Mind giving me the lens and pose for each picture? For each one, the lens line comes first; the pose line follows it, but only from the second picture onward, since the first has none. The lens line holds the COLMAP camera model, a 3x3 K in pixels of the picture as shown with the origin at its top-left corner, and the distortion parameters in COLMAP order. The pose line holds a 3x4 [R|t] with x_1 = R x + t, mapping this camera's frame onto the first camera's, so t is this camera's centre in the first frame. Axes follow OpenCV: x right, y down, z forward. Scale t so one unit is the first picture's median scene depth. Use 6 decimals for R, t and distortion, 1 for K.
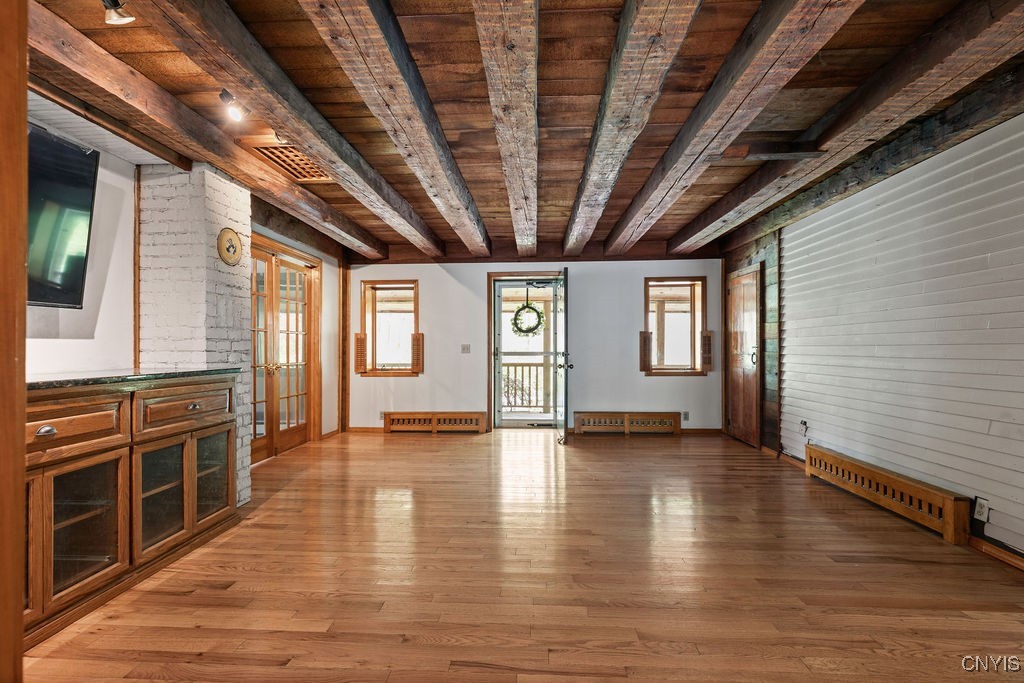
lens RADIAL K [[460.5, 0, 508.6], [0, 460.5, 346.6], [0, 0, 1]] dist [0.008014, -0.001295]
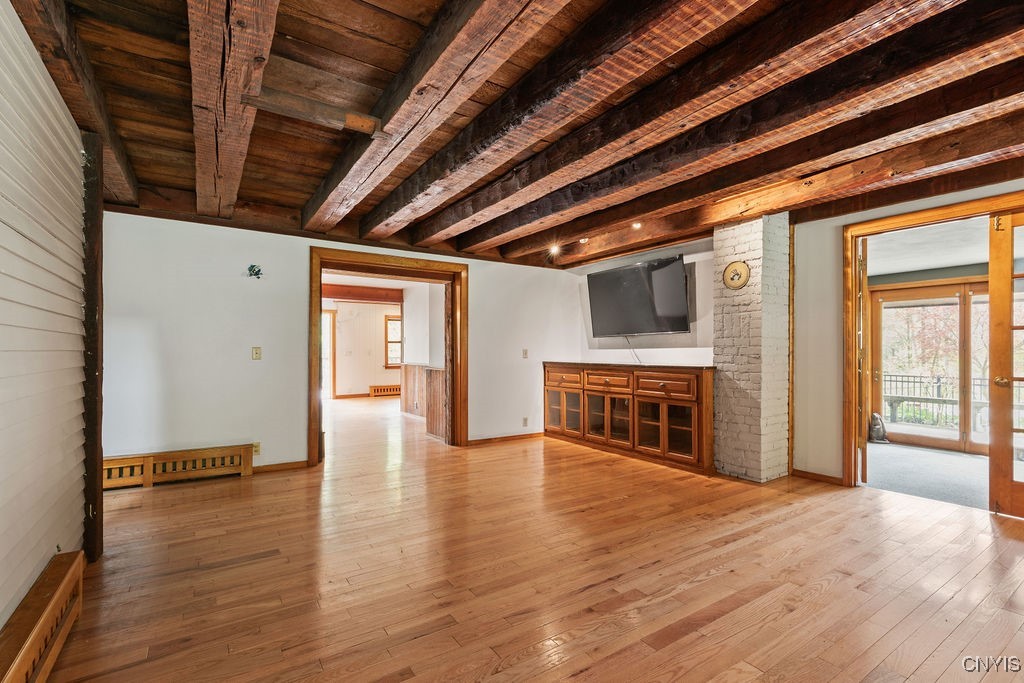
lens RADIAL K [[460.5, 0, 507.7], [0, 460.5, 350.3], [0, 0, 1]] dist [0.008014, -0.001295]
pose [[-0.803943, -0.001165, -0.594706, 0.686515], [0.001196, 0.999993, -0.003575, 0.000145], [0.594705, -0.003585, -0.803936, 1.643855]]
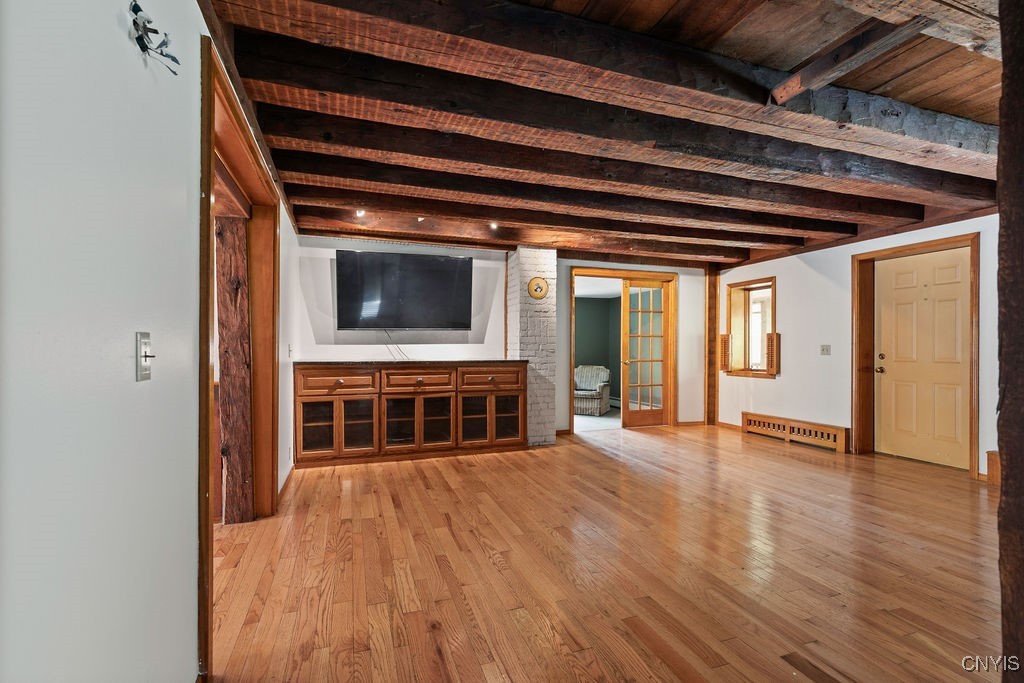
lens RADIAL K [[460.5, 0, 511.0], [0, 460.5, 344.2], [0, 0, 1]] dist [0.008014, -0.001295]
pose [[0.384941, -0.003240, -0.922936, 0.893078], [0.000390, 0.999994, -0.003348, -0.006087], [0.922941, 0.000928, 0.384940, 0.260515]]
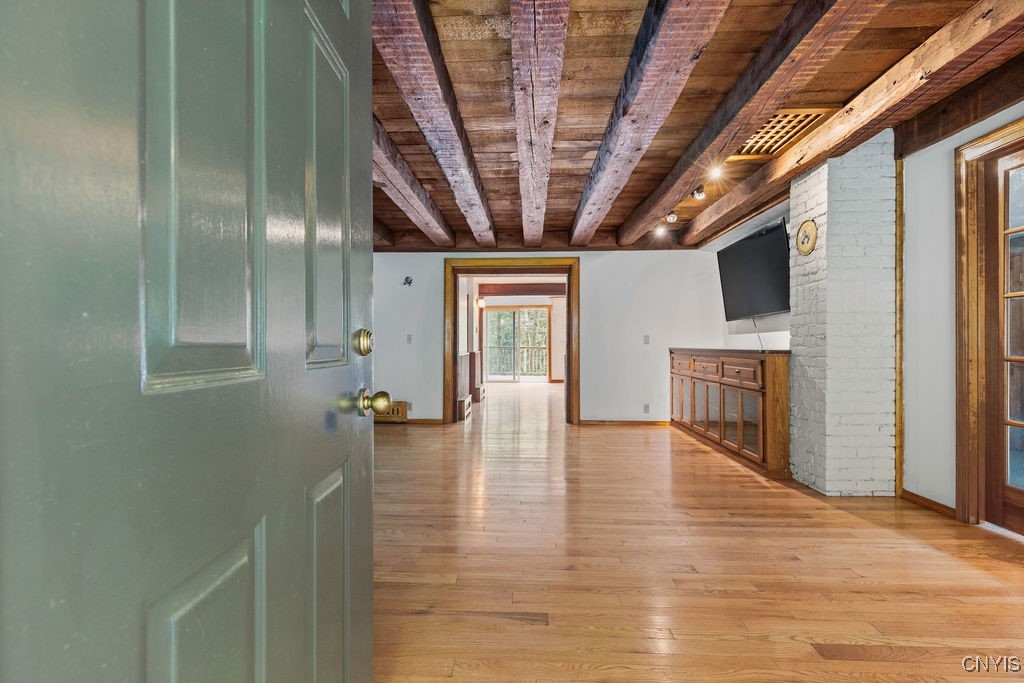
lens RADIAL K [[460.5, 0, 508.9], [0, 460.5, 343.4], [0, 0, 1]] dist [0.008014, -0.001295]
pose [[-0.999887, 0.001578, -0.014977, 0.098178], [0.001651, 0.999987, -0.004850, 0.030906], [0.014970, -0.004874, -0.999876, 2.026806]]
